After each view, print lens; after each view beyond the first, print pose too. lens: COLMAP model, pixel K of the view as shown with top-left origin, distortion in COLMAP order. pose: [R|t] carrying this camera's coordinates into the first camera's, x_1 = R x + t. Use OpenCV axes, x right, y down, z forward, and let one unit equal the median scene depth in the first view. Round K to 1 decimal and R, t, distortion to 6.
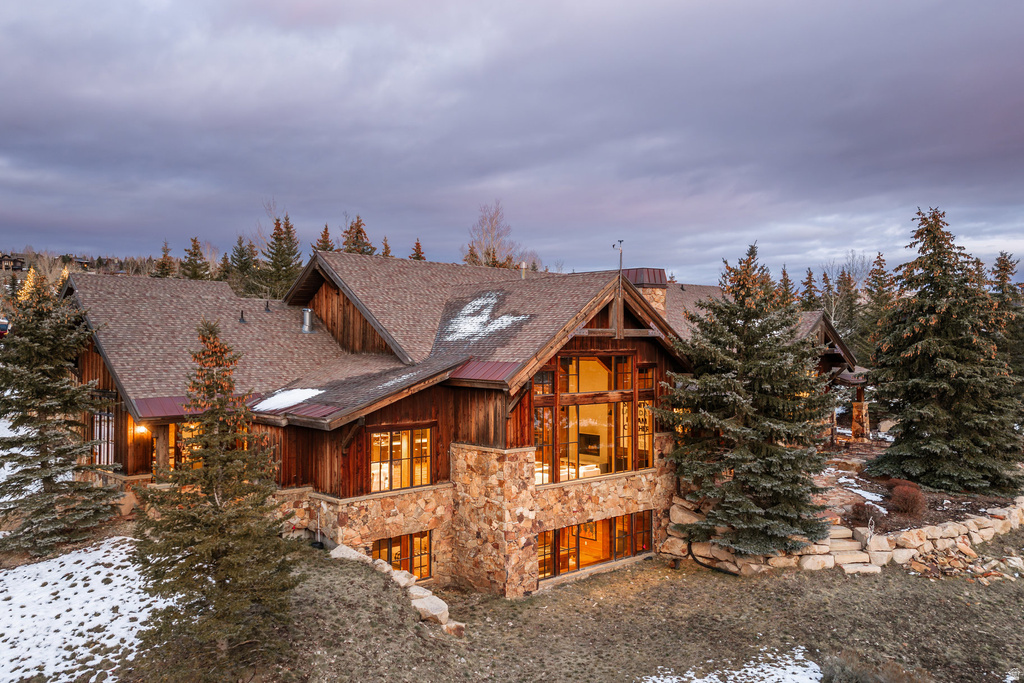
lens RADIAL K [[858.0, 0, 516.5], [0, 858.0, 343.3], [0, 0, 1]] dist [0.093064, -0.003061]
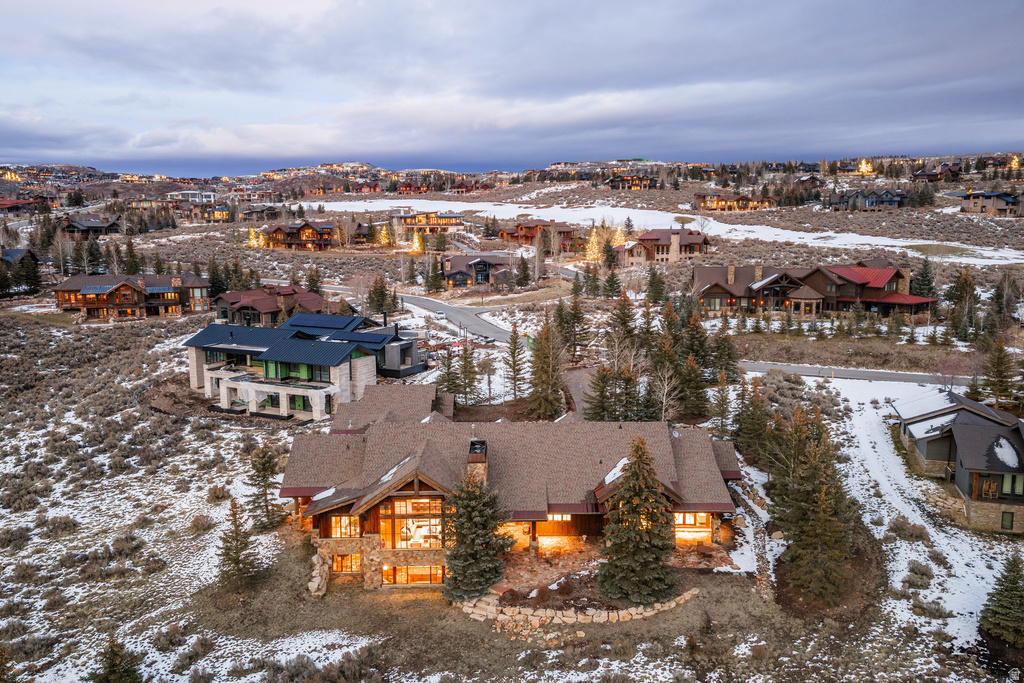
lens RADIAL K [[858.0, 0, 516.5], [0, 858.0, 343.3], [0, 0, 1]] dist [0.093064, -0.003061]
pose [[0.740767, 0.099749, -0.664315, 1.943943], [0.003450, 0.988336, 0.152250, -0.818444], [0.671753, -0.115073, 0.731782, -0.531595]]
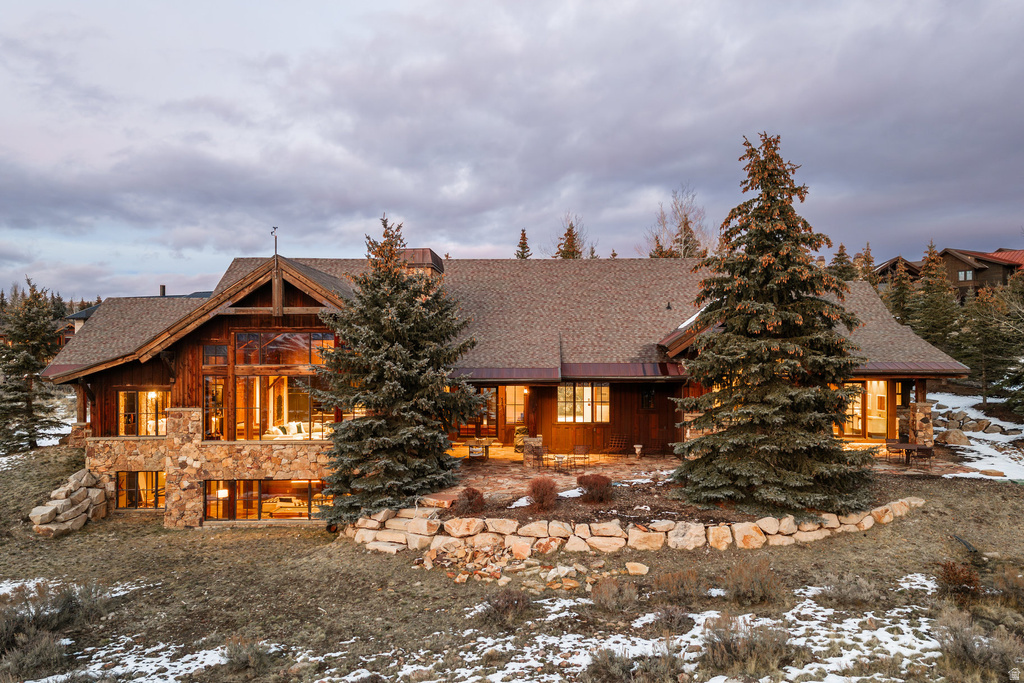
lens RADIAL K [[884.2, 0, 512.6], [0, 884.2, 356.1], [0, 0, 1]] dist [0.092661, 0.009348]
pose [[0.709384, -0.004432, -0.704808, 1.191731], [0.004842, 0.999987, -0.001414, 0.051451], [0.704805, -0.002410, 0.709397, 0.416309]]
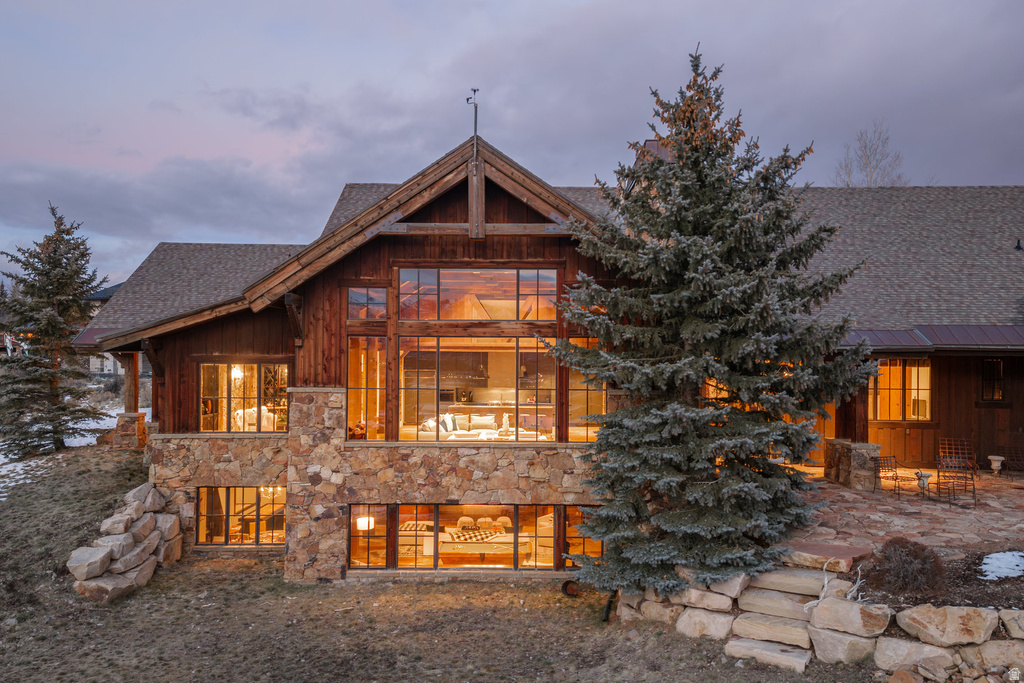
lens RADIAL K [[858.2, 0, 518.4], [0, 858.2, 360.8], [0, 0, 1]] dist [0.123200, -0.007878]
pose [[0.720782, 0.002254, -0.693158, 0.639512], [-0.004774, 0.999987, -0.001712, 0.096524], [0.693145, 0.004543, 0.720784, 0.557937]]
